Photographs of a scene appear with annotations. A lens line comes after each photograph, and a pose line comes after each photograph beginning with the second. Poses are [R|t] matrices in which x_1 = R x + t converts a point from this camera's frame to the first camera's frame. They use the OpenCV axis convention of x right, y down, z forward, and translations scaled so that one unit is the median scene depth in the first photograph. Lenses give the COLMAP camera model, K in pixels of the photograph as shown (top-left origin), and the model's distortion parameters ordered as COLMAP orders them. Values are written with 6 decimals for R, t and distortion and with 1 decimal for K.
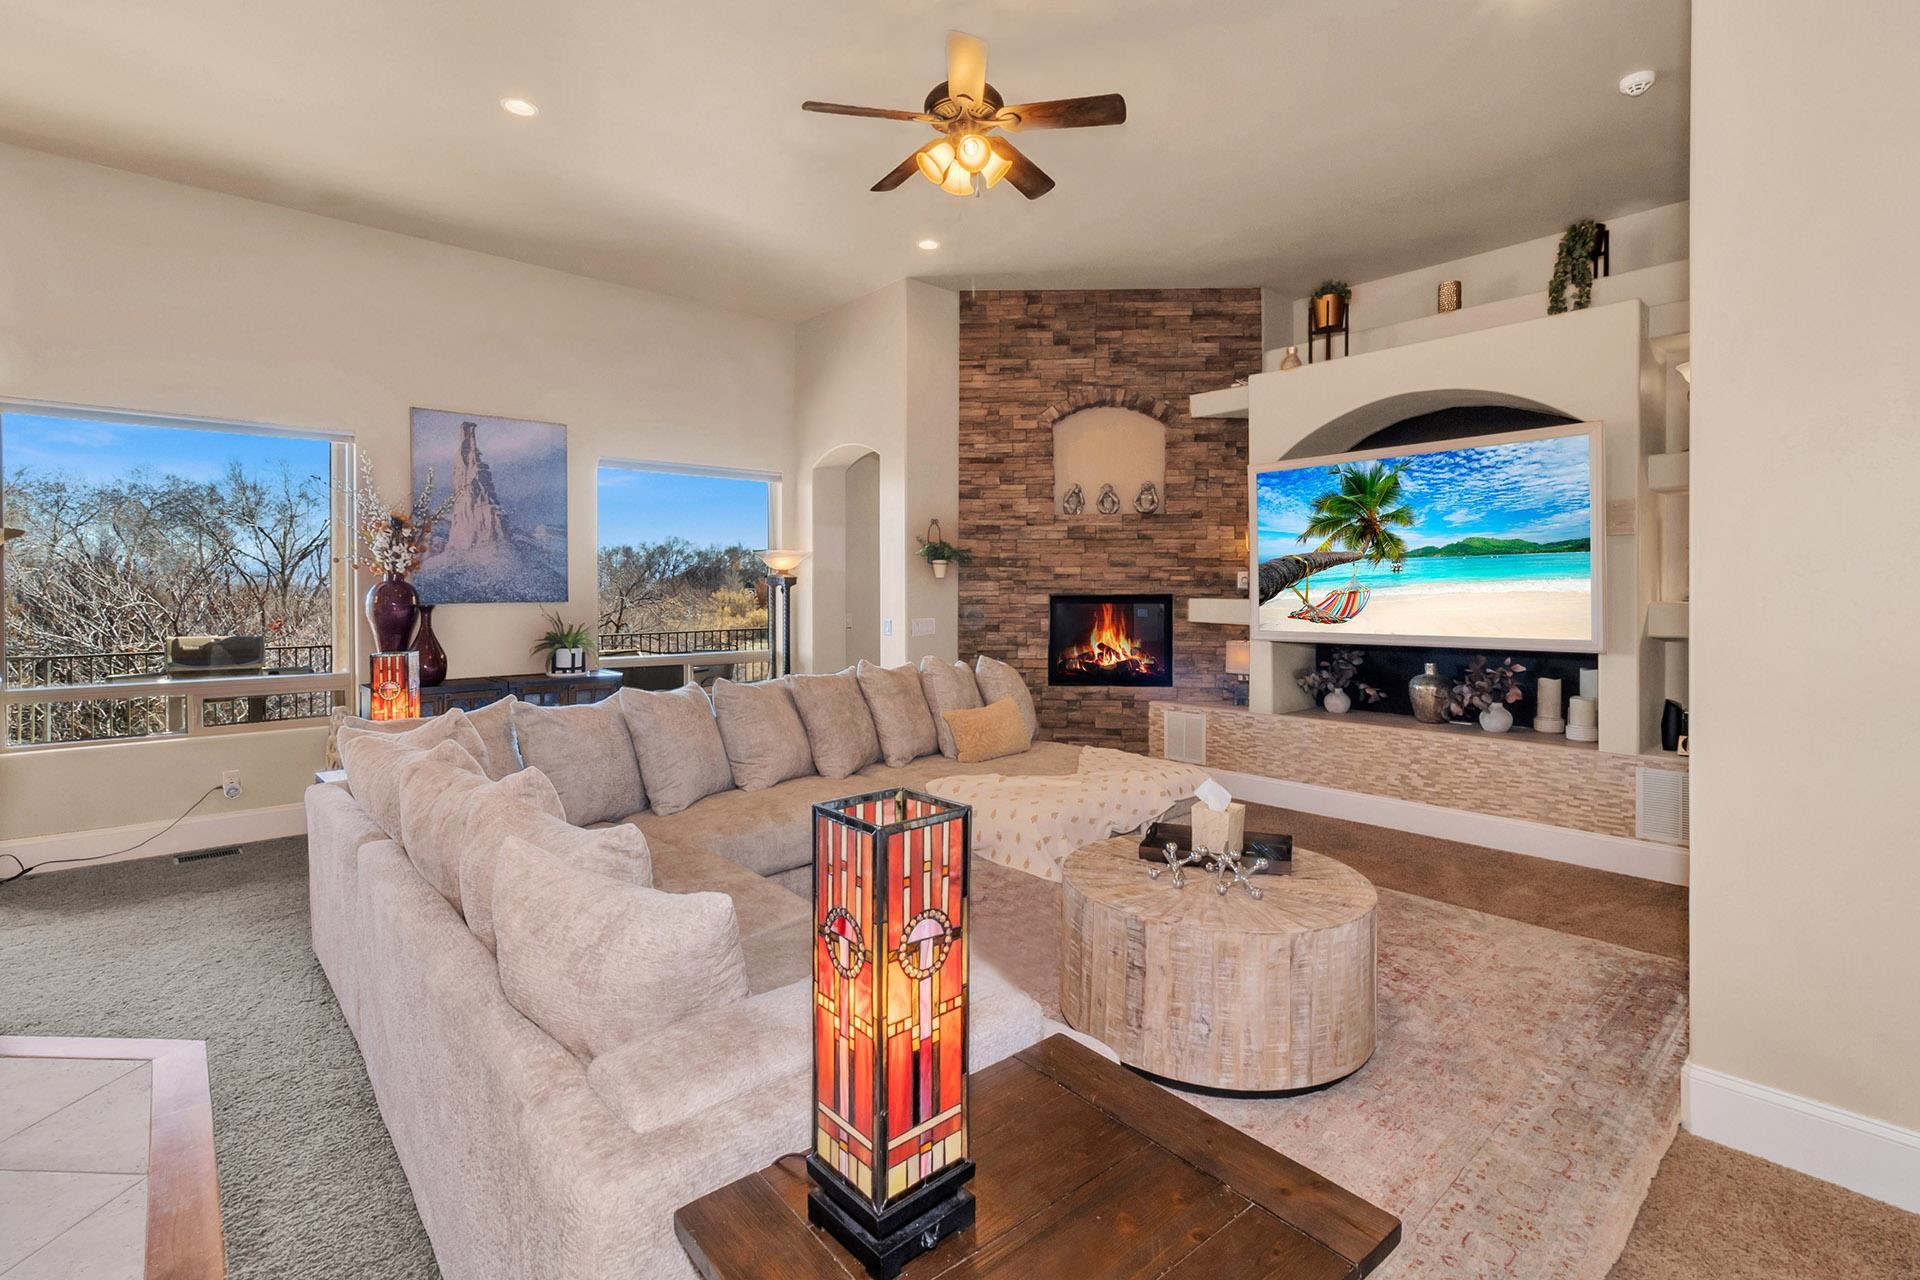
lens RADIAL K [[897.0, 0, 966.8], [0, 897.0, 595.6], [0, 0, 1]] dist [0.000581, 0.000734]
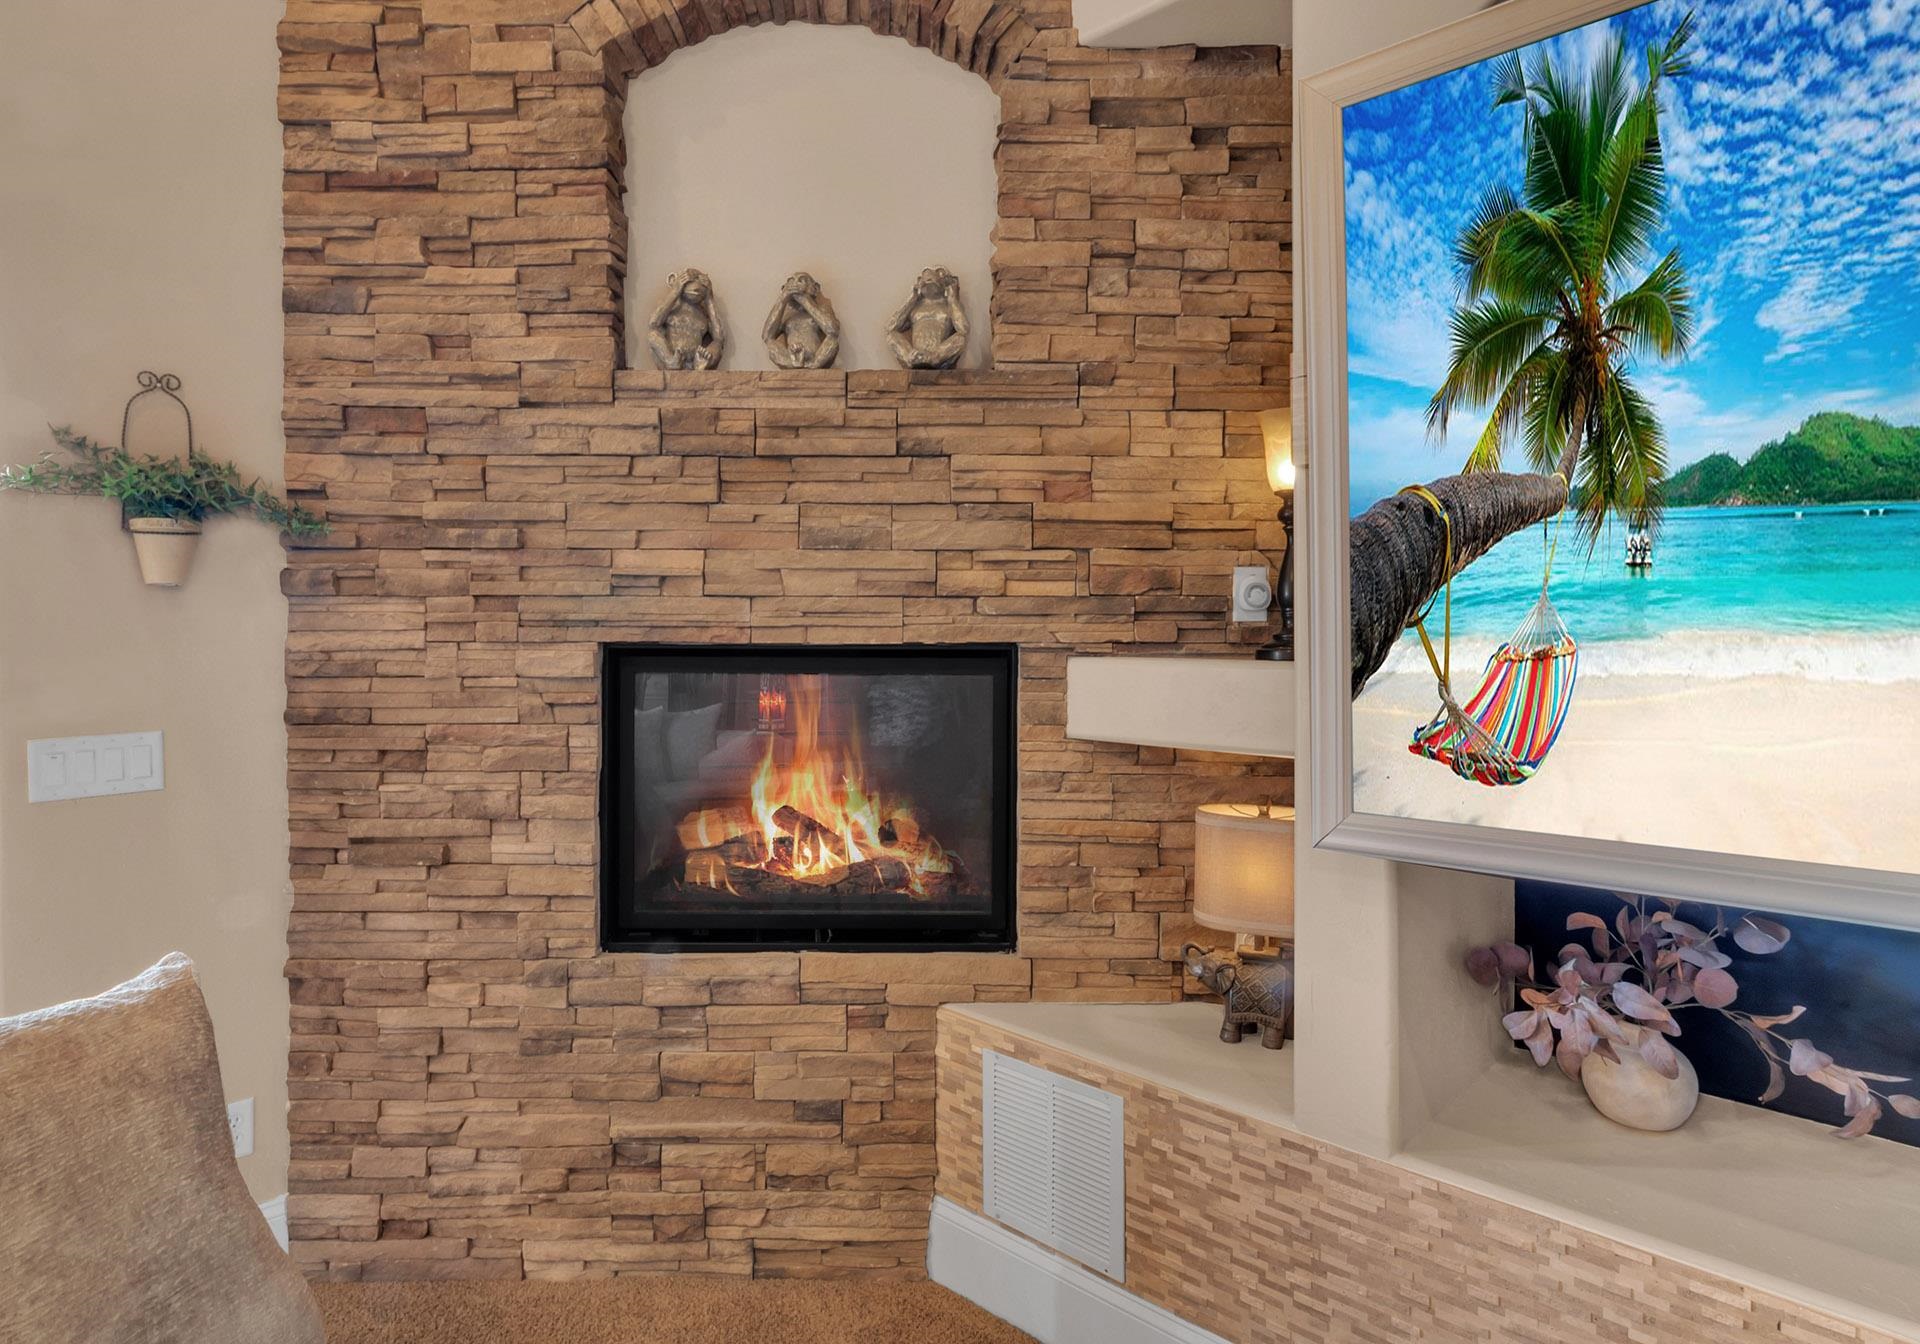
lens RADIAL K [[1239.0, 0, 915.3], [0, 1239.0, 621.7], [0, 0, 1]] dist [0.000376, 0.000528]
pose [[0.997660, -0.001701, 0.068349, 0.167868], [0.001457, 0.999992, 0.003628, -0.009911], [-0.068354, -0.003520, 0.997655, 0.593147]]
